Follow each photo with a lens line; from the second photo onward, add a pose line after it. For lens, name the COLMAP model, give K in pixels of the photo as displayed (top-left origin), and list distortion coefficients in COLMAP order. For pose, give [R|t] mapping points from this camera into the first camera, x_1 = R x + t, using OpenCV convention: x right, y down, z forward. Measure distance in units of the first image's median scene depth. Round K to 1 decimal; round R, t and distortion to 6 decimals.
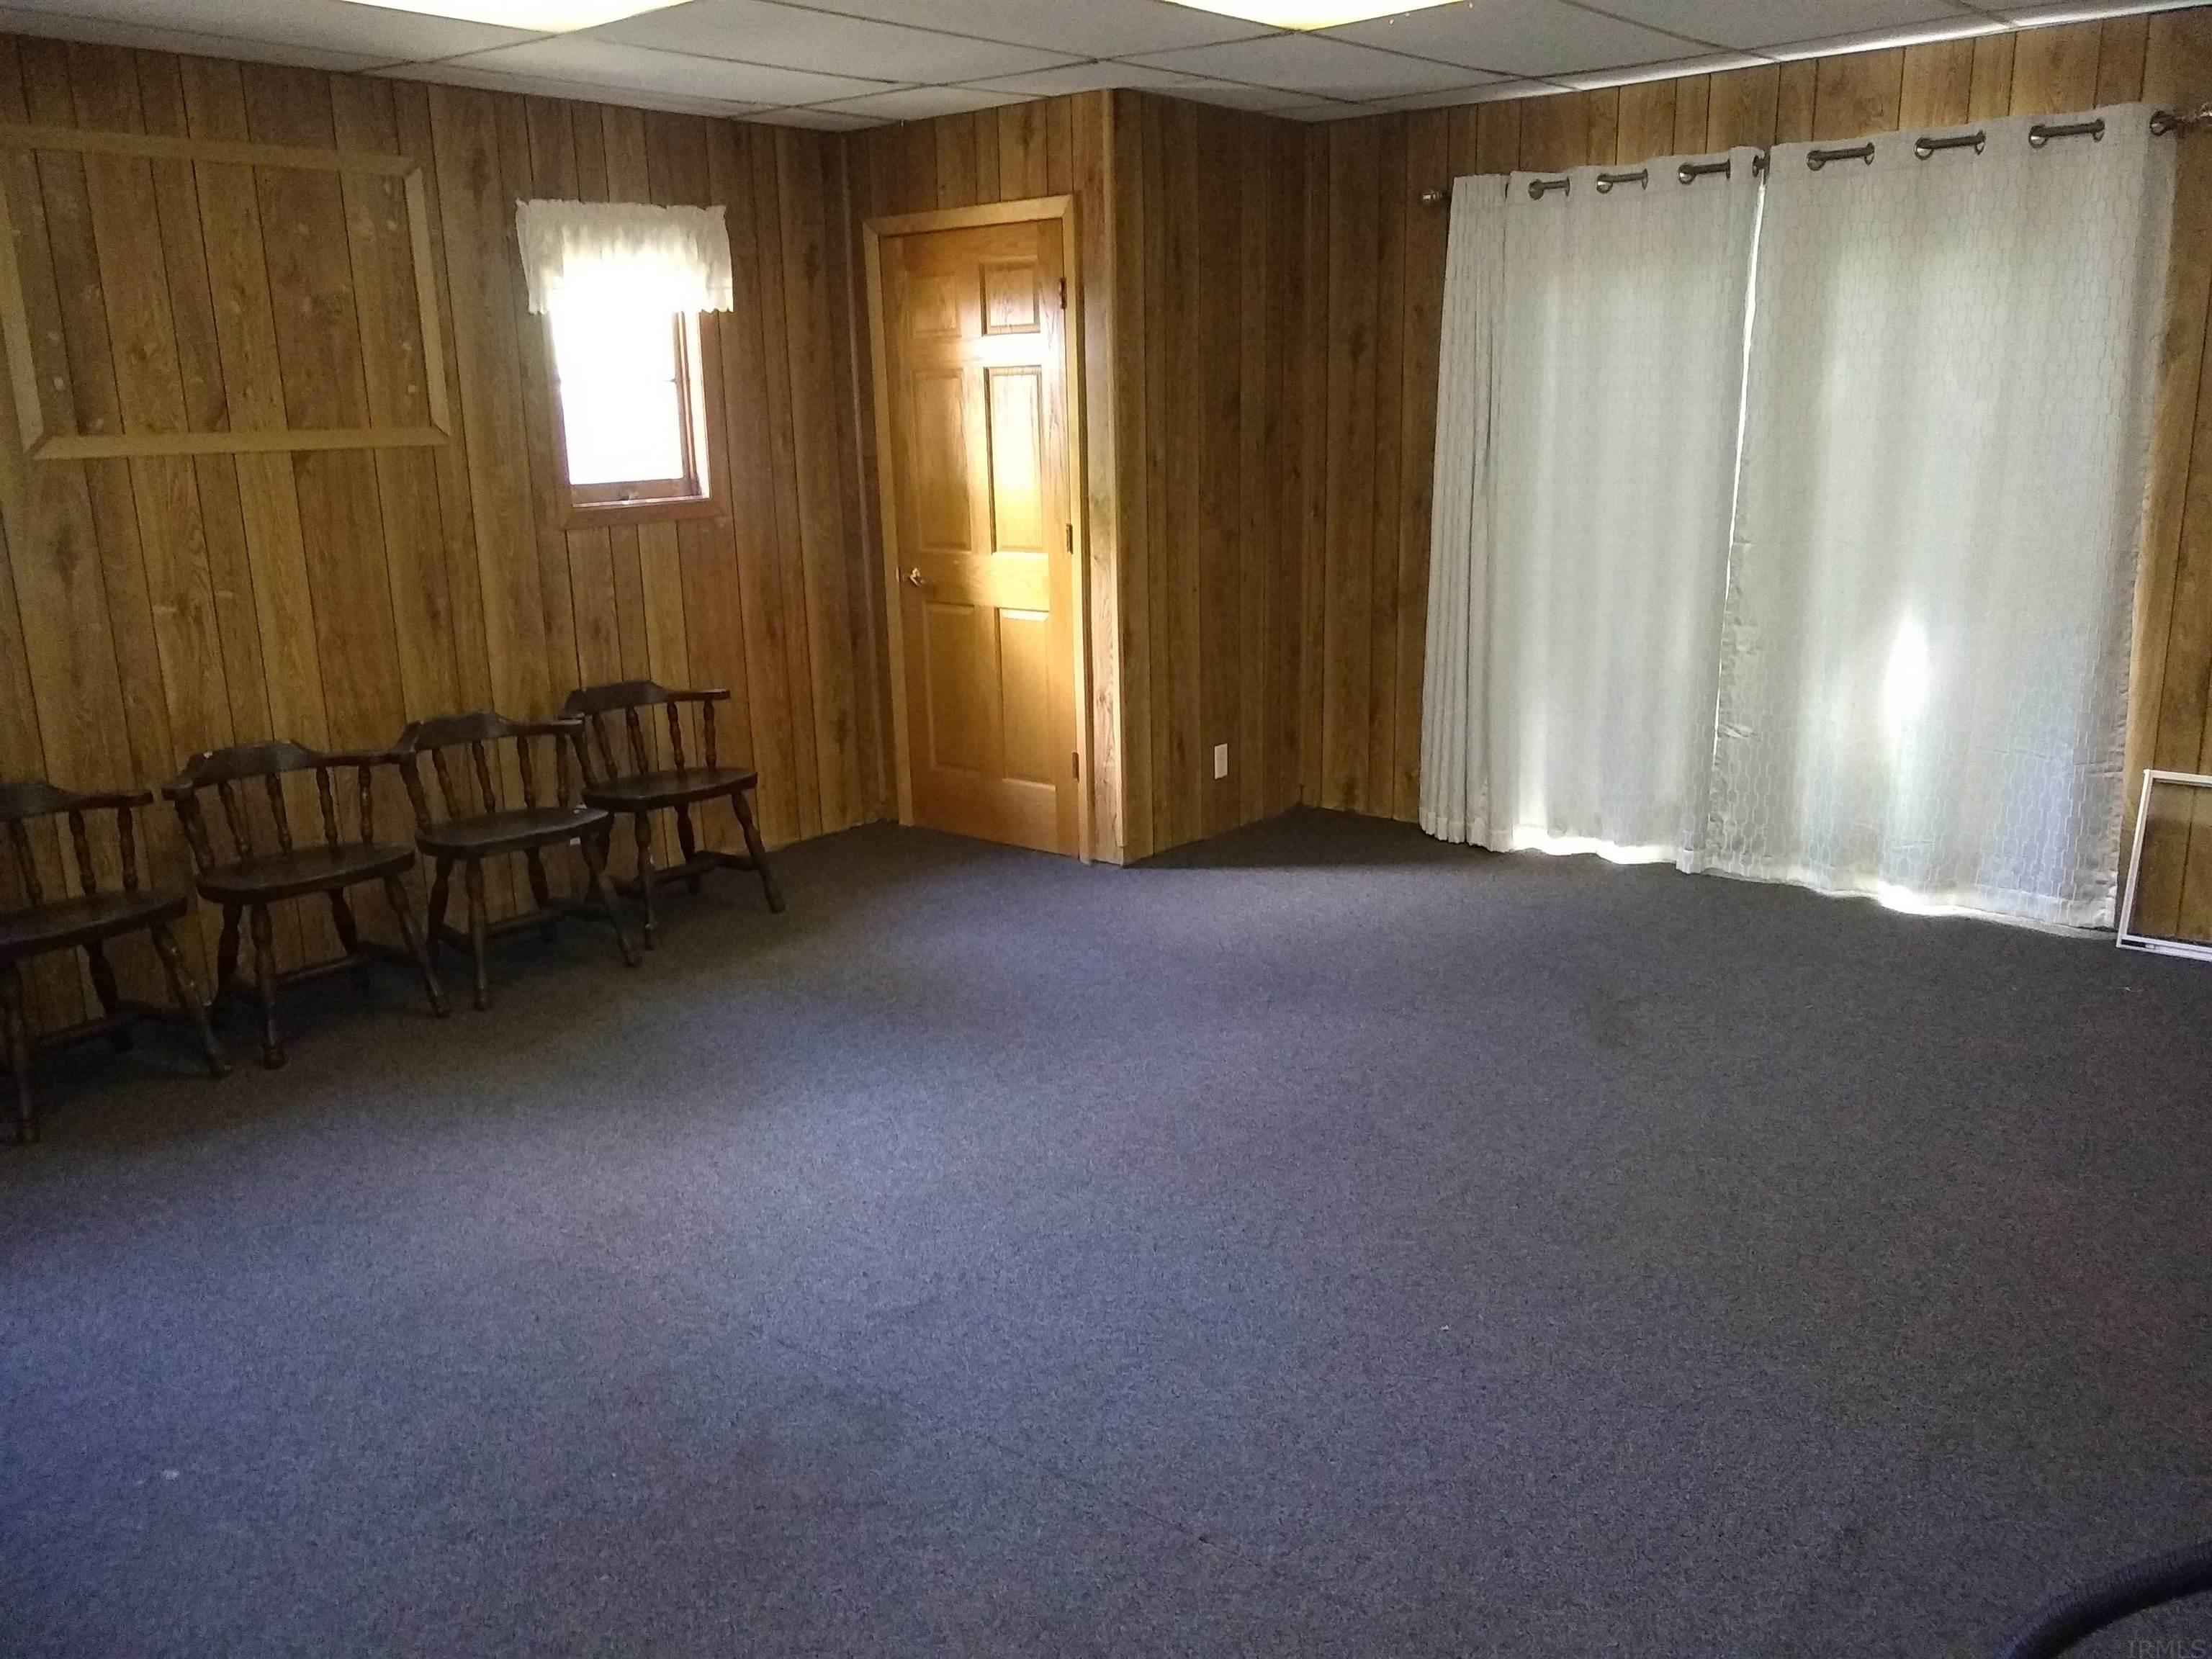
lens RADIAL K [[1795.2, 0, 1106.0], [0, 1795.2, 829.5], [0, 0, 1]] dist [0.002148, 0.007455]
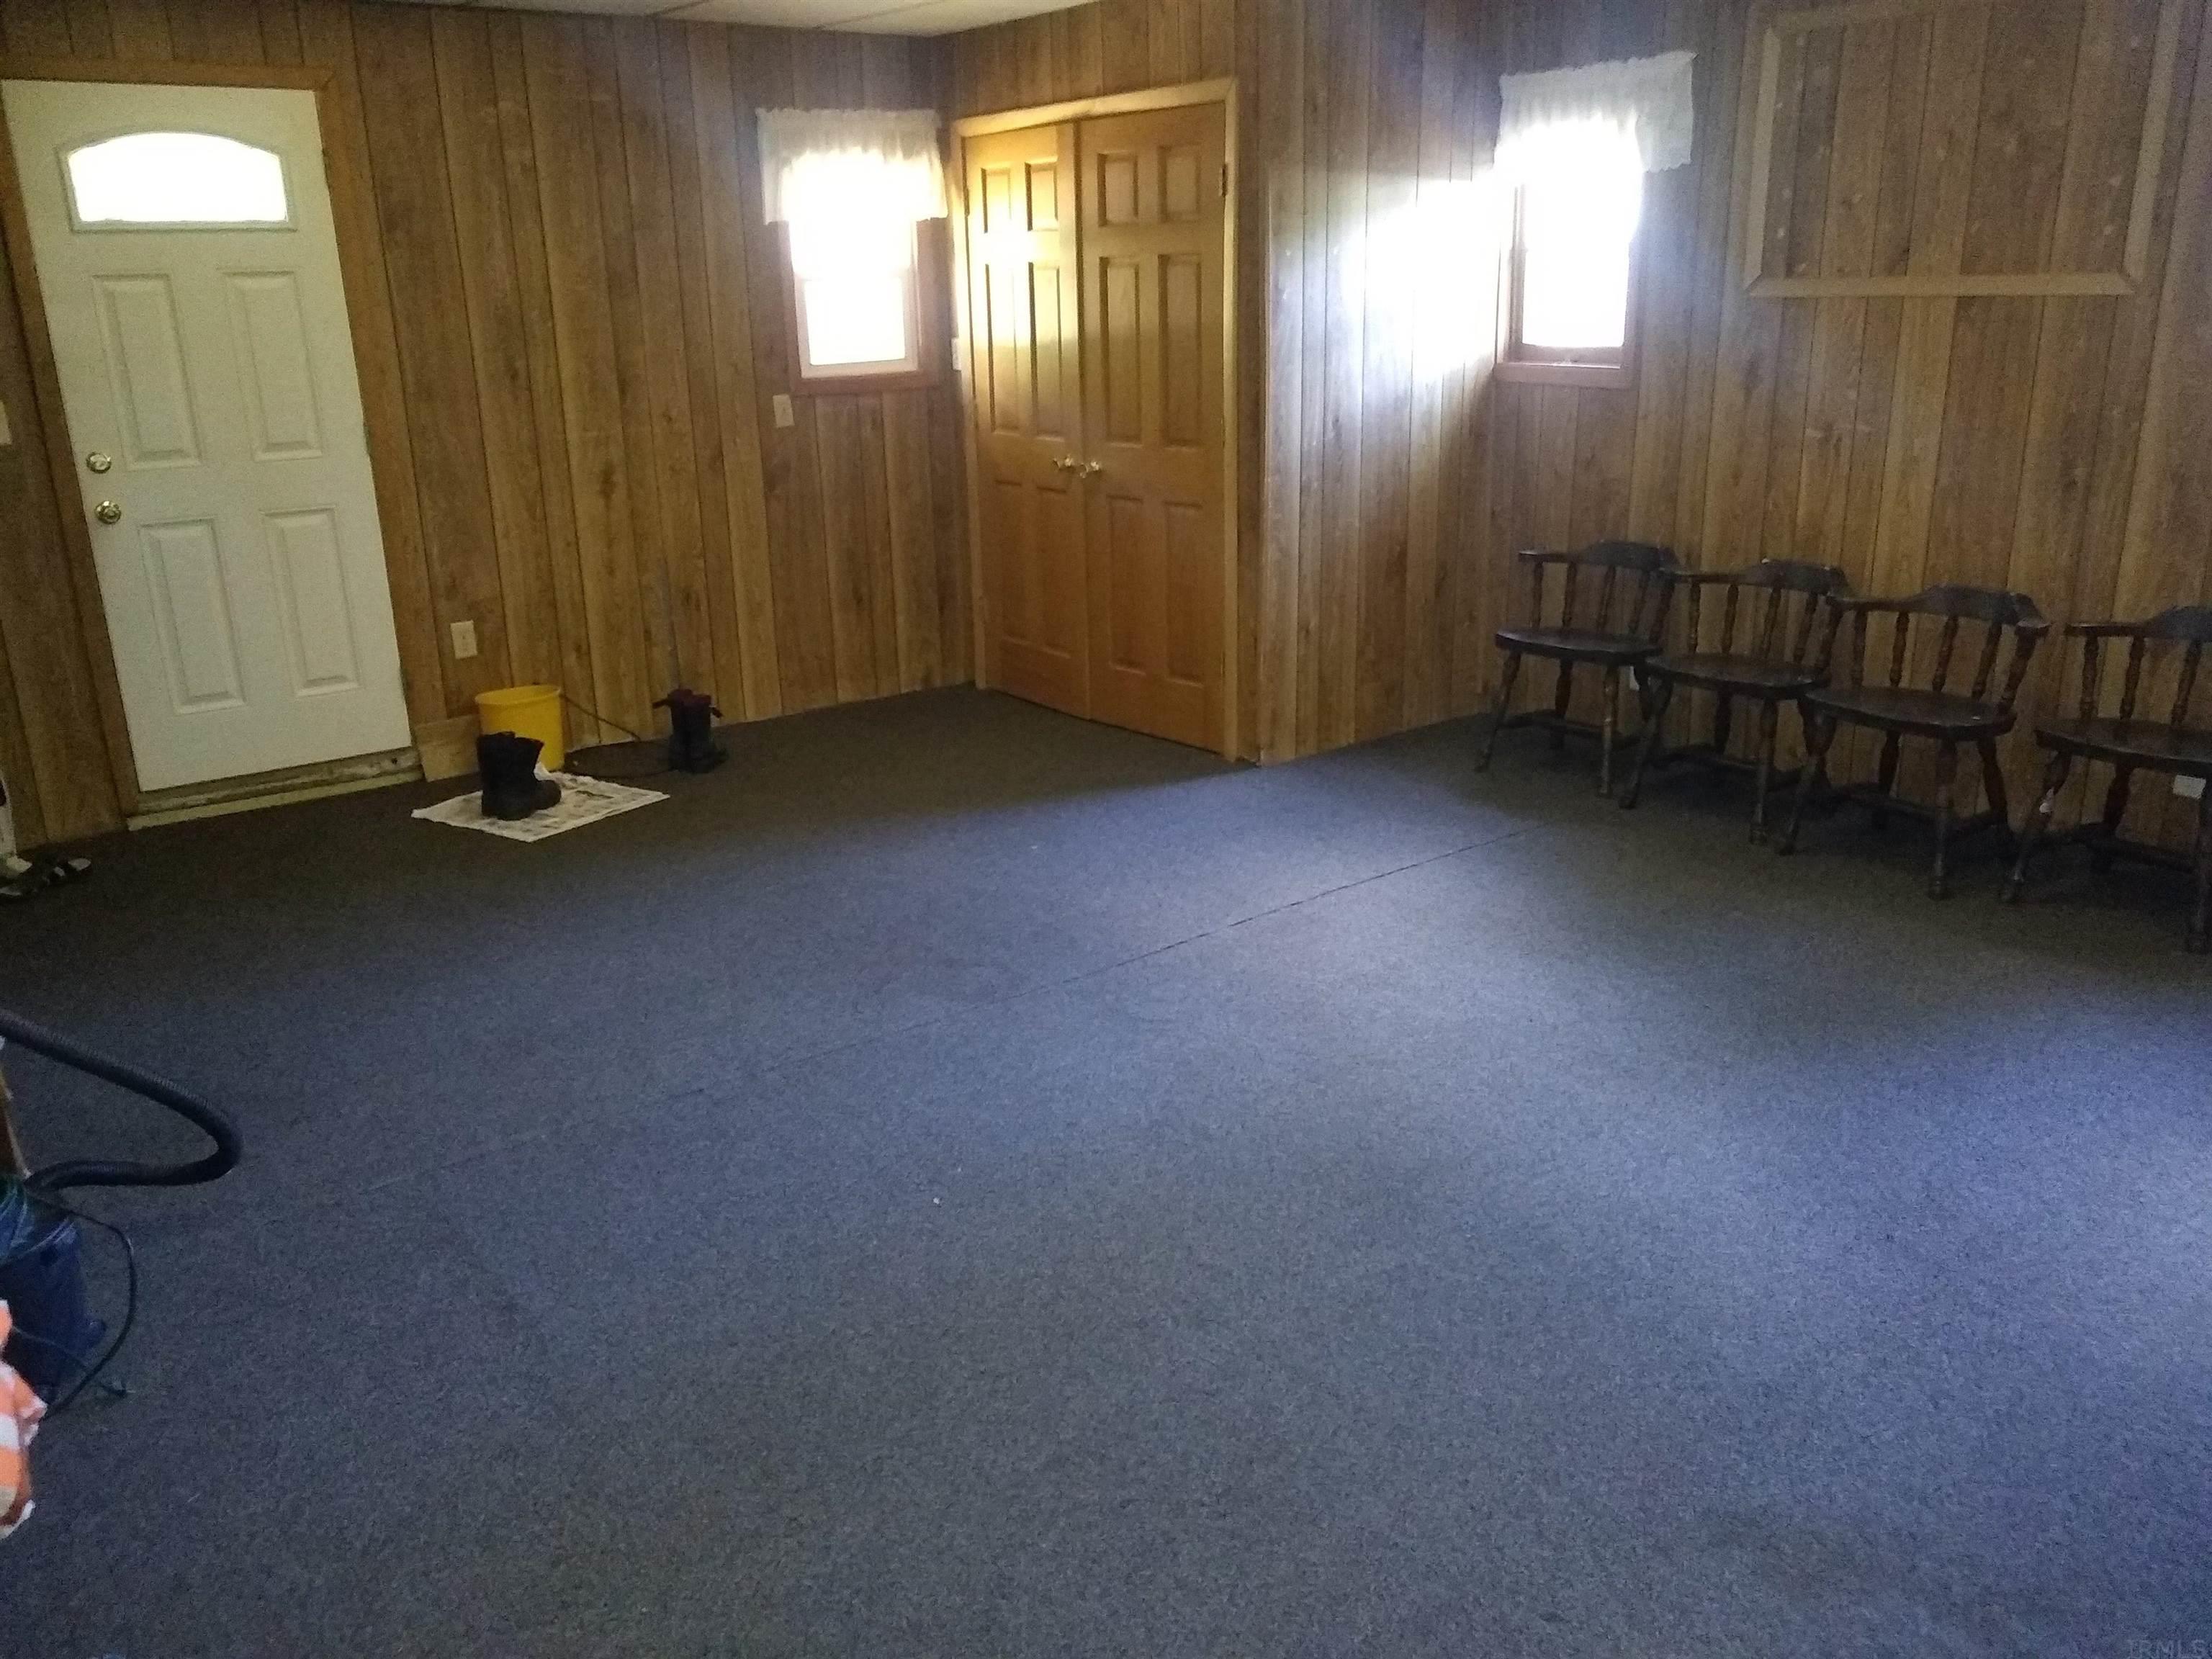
lens RADIAL K [[1755.1, 0, 1103.8], [0, 1755.1, 857.5], [0, 0, 1]] dist [0.005991, -0.000742]
pose [[-0.239165, 0.330975, -0.912828, 0.690934], [-0.201886, 0.902616, 0.380167, -0.210477], [0.949759, 0.275210, -0.149055, 0.799017]]
